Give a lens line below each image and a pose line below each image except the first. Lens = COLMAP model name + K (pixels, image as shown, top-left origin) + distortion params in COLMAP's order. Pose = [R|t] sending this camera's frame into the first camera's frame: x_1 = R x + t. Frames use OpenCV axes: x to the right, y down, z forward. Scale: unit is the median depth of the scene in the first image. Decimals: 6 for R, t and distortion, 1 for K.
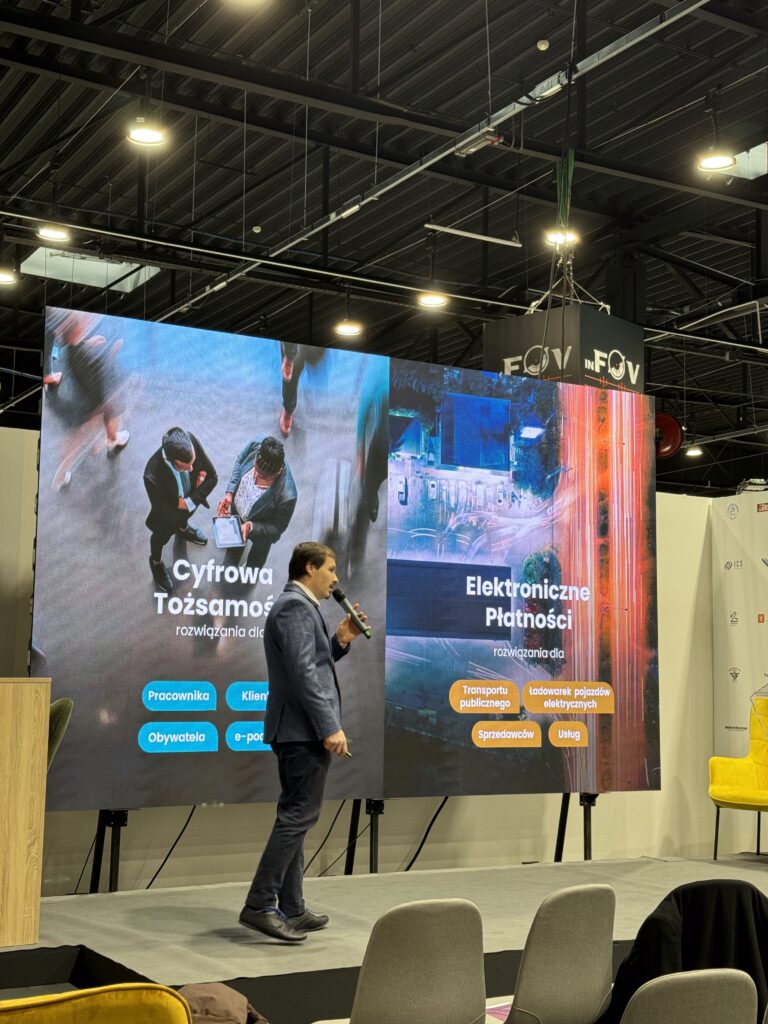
lens RADIAL K [[1443.3, 0, 377.9], [0, 1443.3, 505.3], [0, 0, 1]] dist [0.098484, 0.000000]
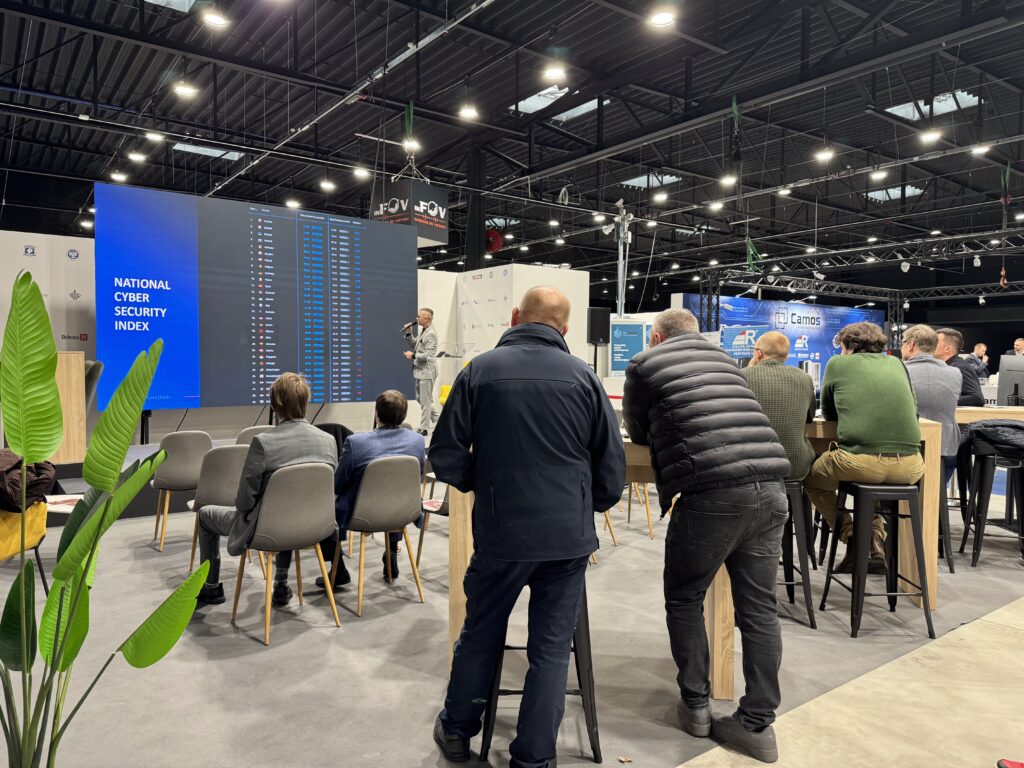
lens RADIAL K [[725.9, 0, 510.0], [0, 725.9, 388.1], [0, 0, 1]] dist [0.052243, -0.059298]
pose [[0.993036, -0.015574, 0.116778, 0.178955], [-0.003036, 0.987512, 0.157516, -0.005520], [-0.117773, -0.156773, 0.980587, -0.136277]]
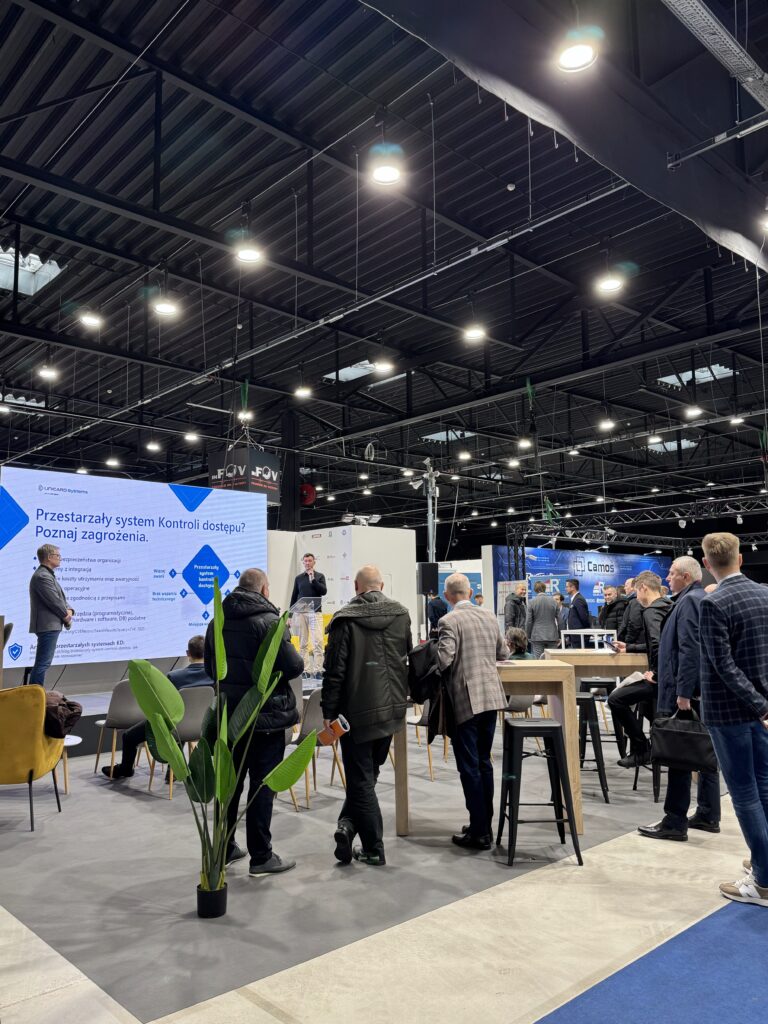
lens RADIAL K [[776.0, 0, 379.7], [0, 776.0, 515.7], [0, 0, 1]] dist [0.101086, -0.014657]
pose [[0.973666, -0.006369, 0.227891, 0.066826], [0.005559, 0.999976, 0.004196, -0.038121], [-0.227912, -0.002818, 0.973678, -0.327137]]
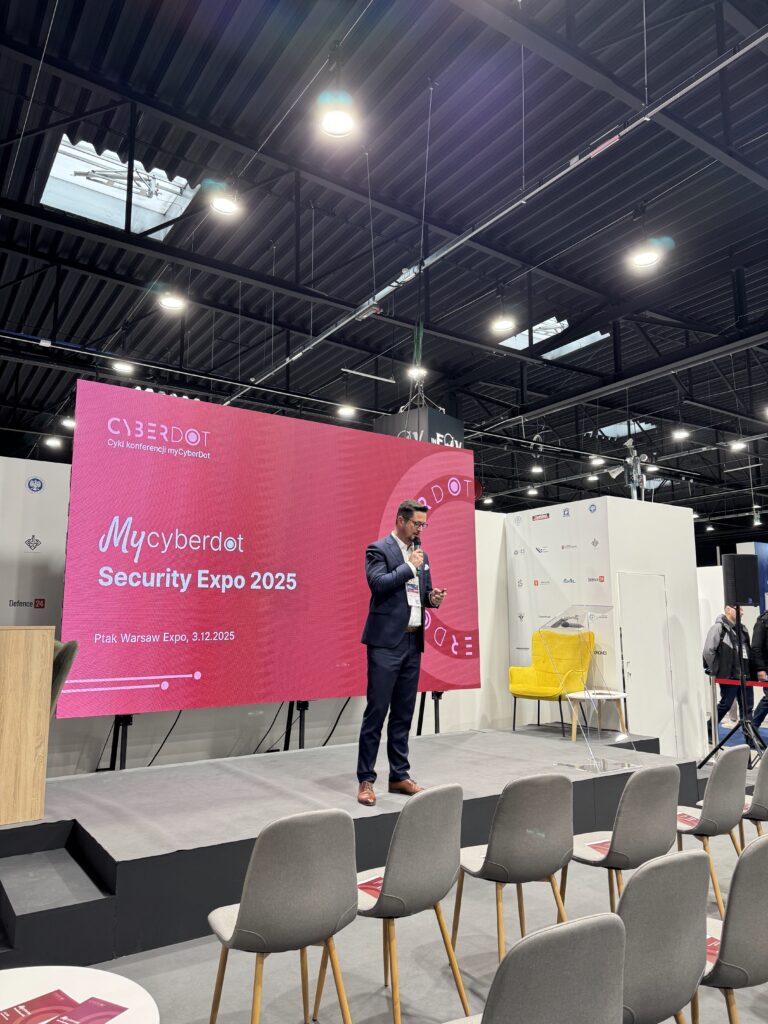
lens RADIAL K [[725.9, 0, 378.7], [0, 725.9, 511.4], [0, 0, 1]] dist [0.052243, -0.059298]
pose [[0.997460, -0.007333, 0.070851, 0.020013], [0.009893, 0.999308, -0.035842, 0.021712], [-0.070539, 0.036452, 0.996843, 0.157870]]
